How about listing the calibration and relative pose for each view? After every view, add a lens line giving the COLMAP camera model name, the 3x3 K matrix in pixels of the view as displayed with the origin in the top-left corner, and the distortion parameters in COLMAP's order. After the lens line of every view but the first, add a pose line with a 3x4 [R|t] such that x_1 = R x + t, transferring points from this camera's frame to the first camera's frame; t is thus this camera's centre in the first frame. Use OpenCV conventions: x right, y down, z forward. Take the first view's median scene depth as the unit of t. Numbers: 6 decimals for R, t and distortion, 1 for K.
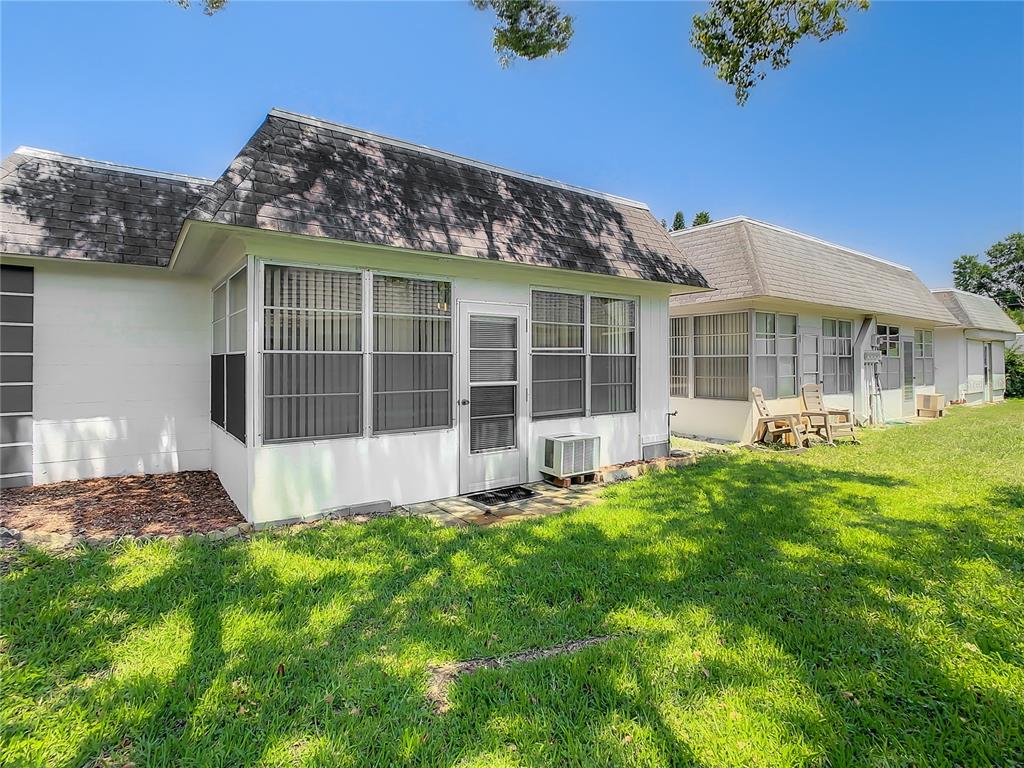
lens RADIAL K [[535.7, 0, 513.7], [0, 535.7, 357.1], [0, 0, 1]] dist [-0.022687, 0.000504]
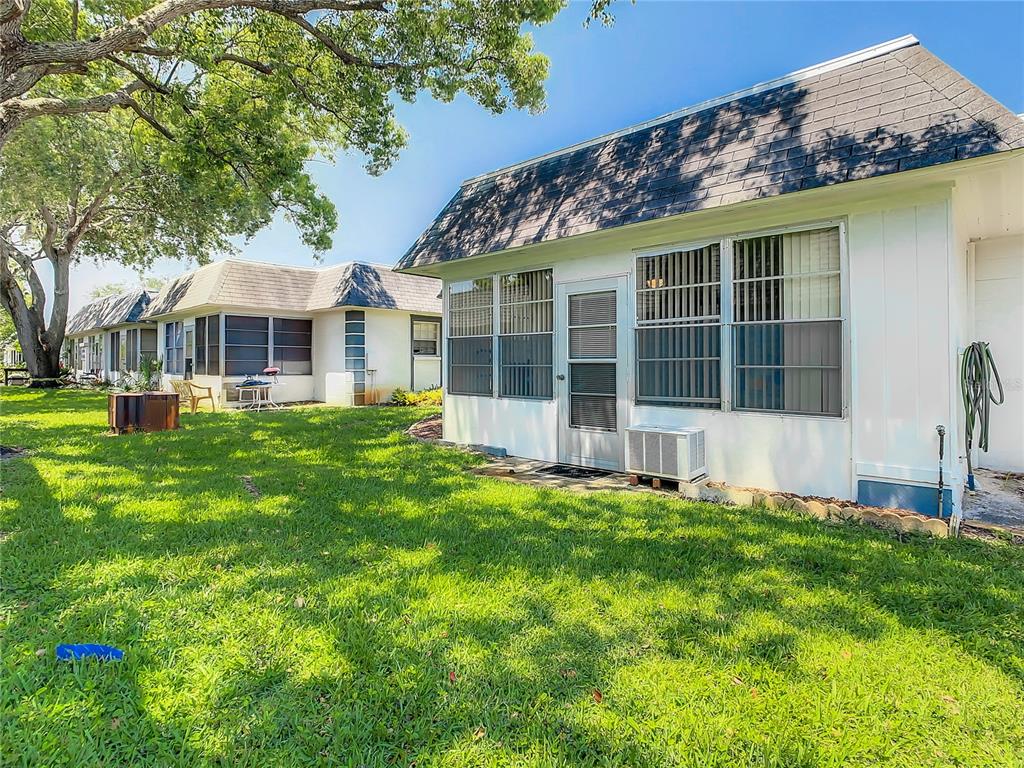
lens RADIAL K [[535.7, 0, 513.7], [0, 535.7, 357.1], [0, 0, 1]] dist [-0.022687, 0.000504]
pose [[0.203525, 0.023044, -0.978799, 0.884682], [0.043148, 0.998541, 0.032481, 0.004789], [0.978119, -0.048844, 0.202233, 0.663418]]
